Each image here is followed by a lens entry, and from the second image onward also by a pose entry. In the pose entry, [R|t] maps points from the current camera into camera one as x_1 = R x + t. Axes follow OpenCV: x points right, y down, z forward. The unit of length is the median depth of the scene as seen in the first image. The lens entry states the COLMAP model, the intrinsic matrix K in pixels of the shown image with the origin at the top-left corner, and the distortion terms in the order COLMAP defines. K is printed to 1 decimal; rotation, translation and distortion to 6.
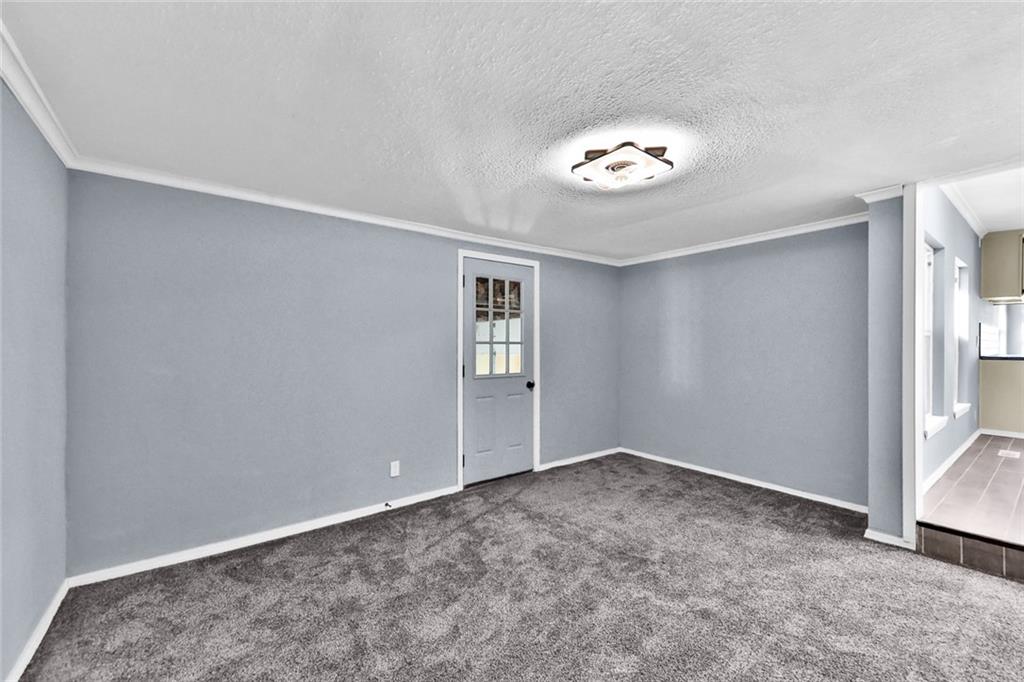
lens RADIAL K [[418.7, 0, 510.8], [0, 418.7, 343.8], [0, 0, 1]] dist [0.014816, -0.000832]
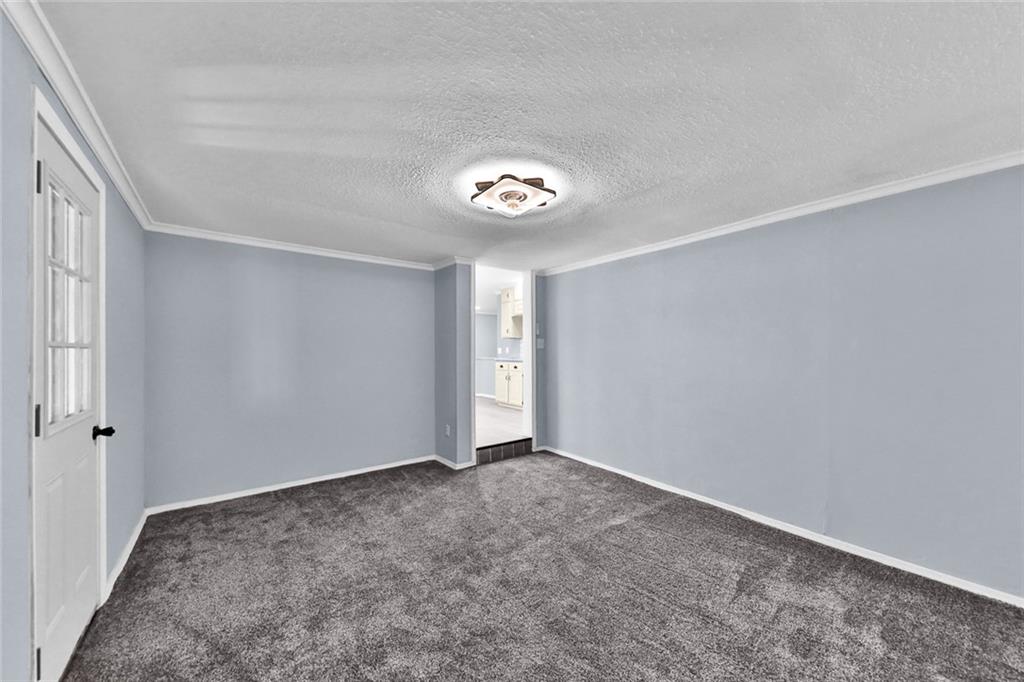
lens RADIAL K [[382.0, 0, 511.8], [0, 382.0, 348.2], [0, 0, 1]] dist [-0.000766, -0.000375]
pose [[-0.014771, 0.006805, 0.999868, -0.485186], [0.000136, 0.999977, -0.006804, 0.002681], [-0.999891, 0.000035, -0.014772, 0.630415]]
